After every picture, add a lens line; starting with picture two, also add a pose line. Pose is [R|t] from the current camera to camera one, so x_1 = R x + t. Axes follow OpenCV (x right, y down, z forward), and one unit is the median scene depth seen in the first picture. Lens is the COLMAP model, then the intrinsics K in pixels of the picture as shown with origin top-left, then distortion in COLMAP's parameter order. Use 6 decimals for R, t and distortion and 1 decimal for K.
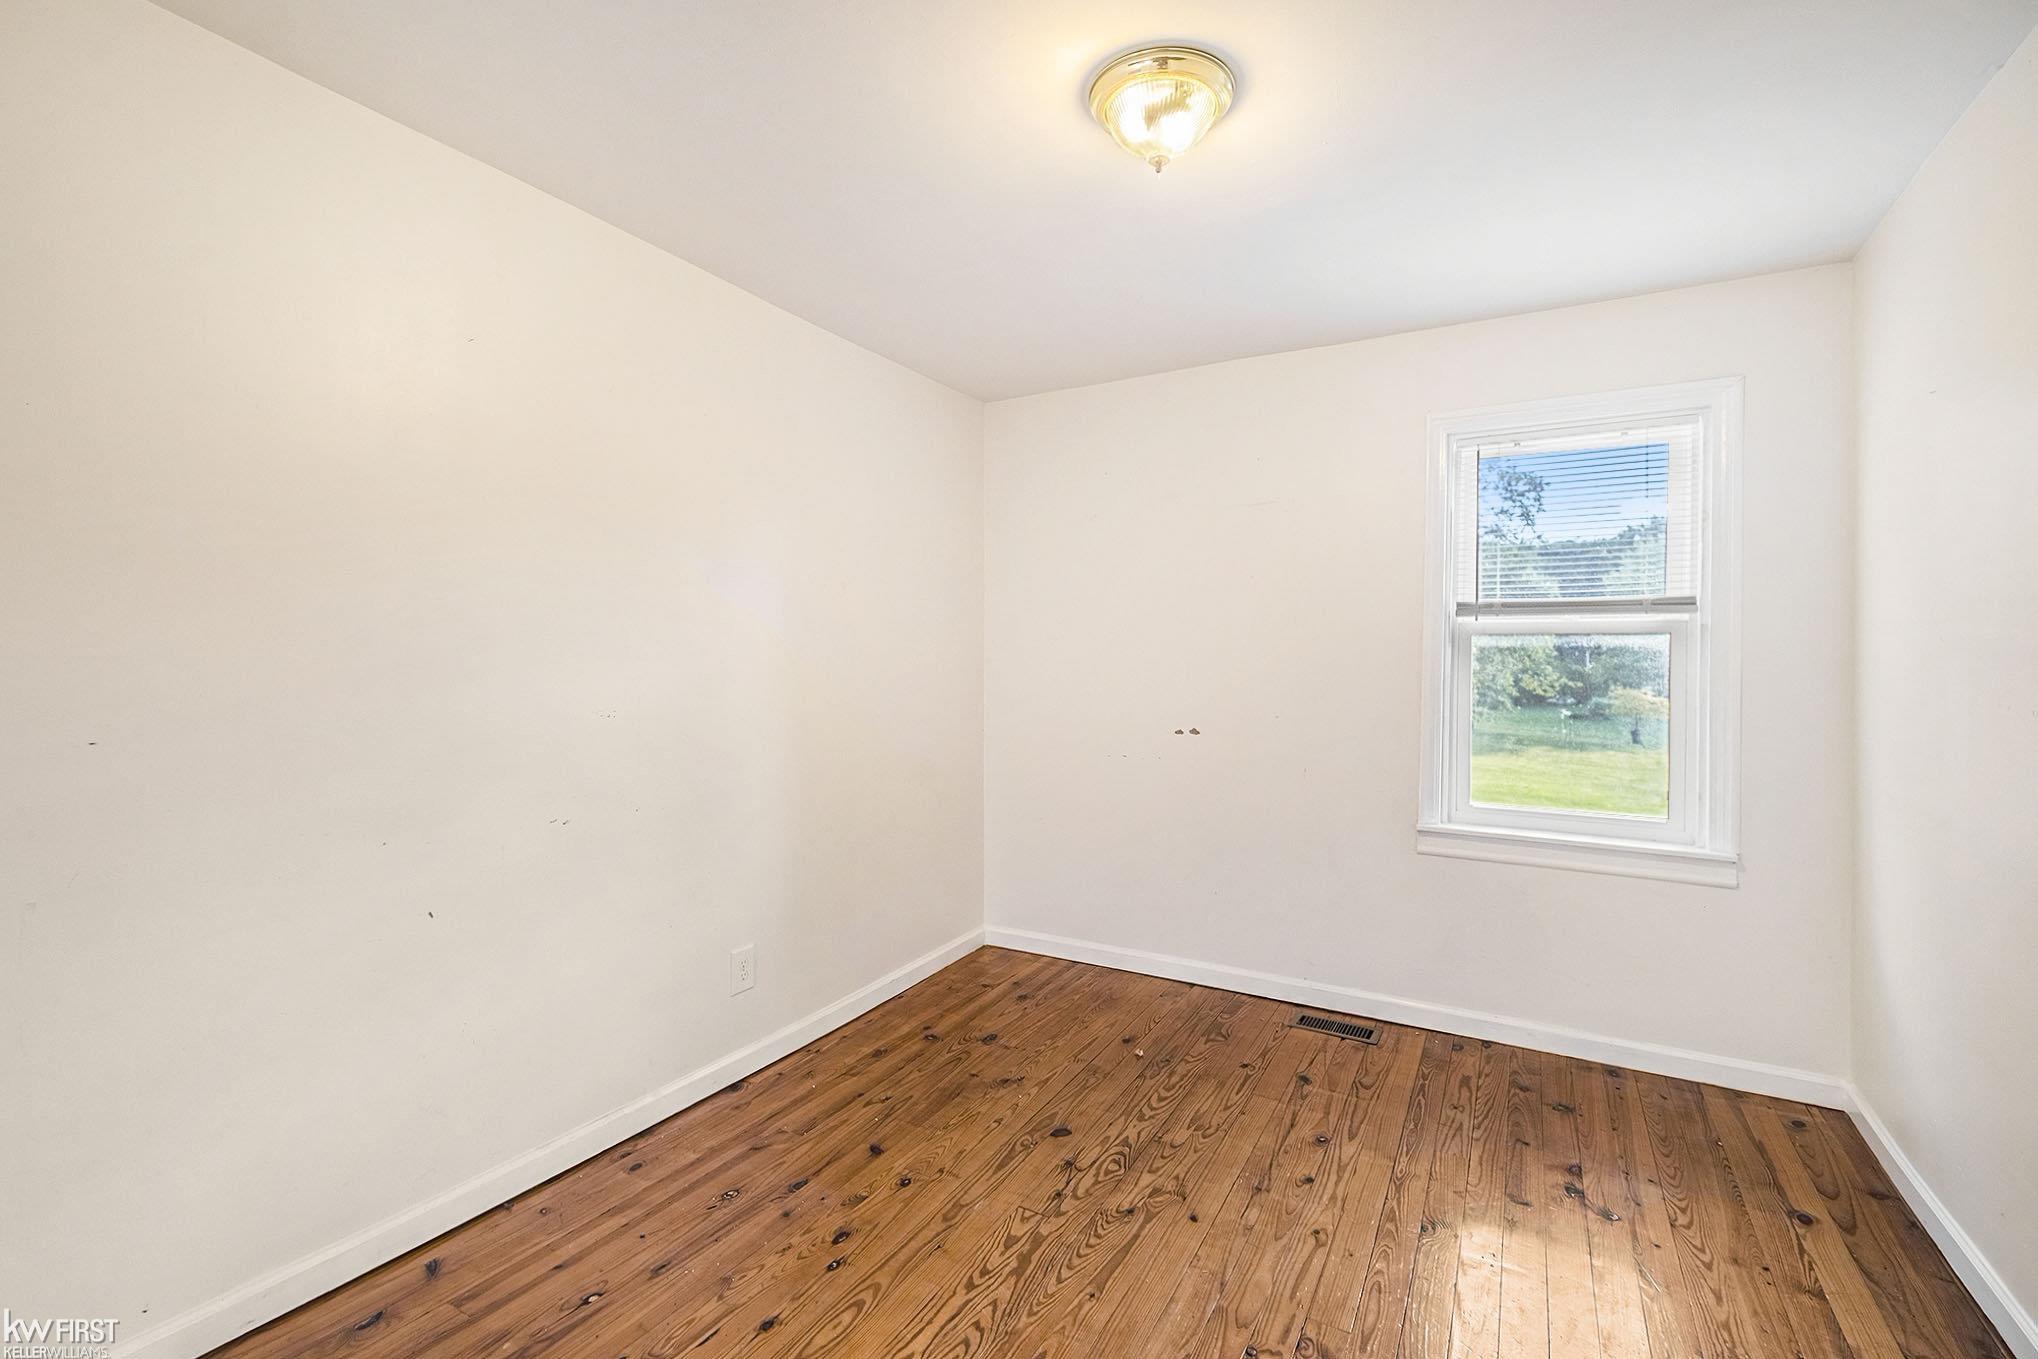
lens RADIAL K [[891.0, 0, 1018.6], [0, 891.0, 663.1], [0, 0, 1]] dist [0.011523, -0.003331]
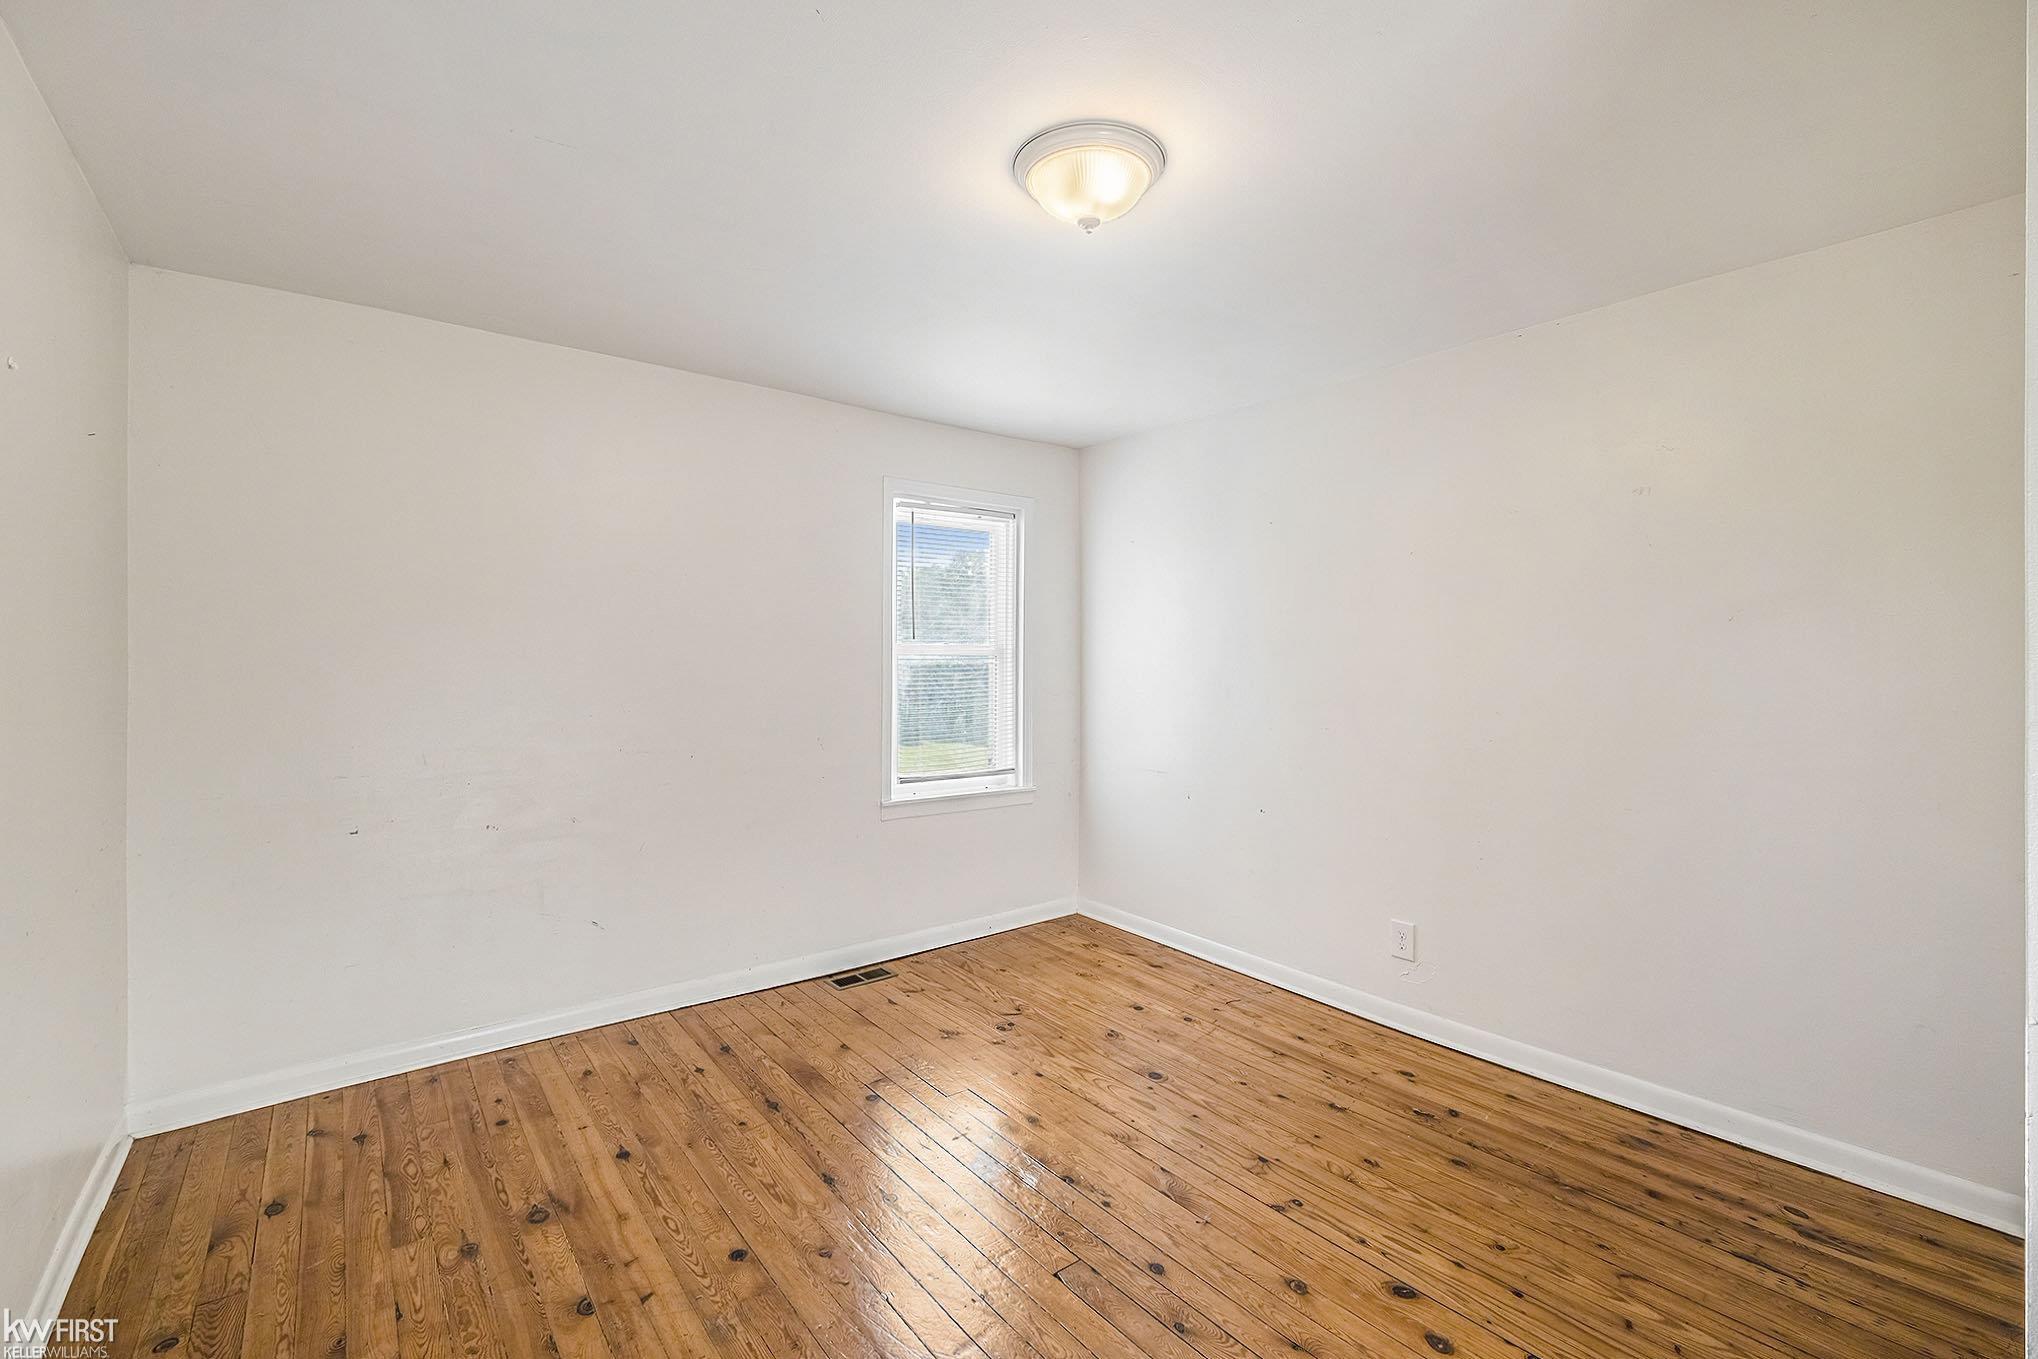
lens RADIAL K [[891.0, 0, 1020.8], [0, 891.0, 677.7], [0, 0, 1]] dist [0.011523, -0.003331]
pose [[0.382717, -0.018510, 0.923680, -0.659491], [0.013846, 0.999802, 0.014298, -0.009554], [-0.923762, 0.007317, 0.382898, 0.338669]]
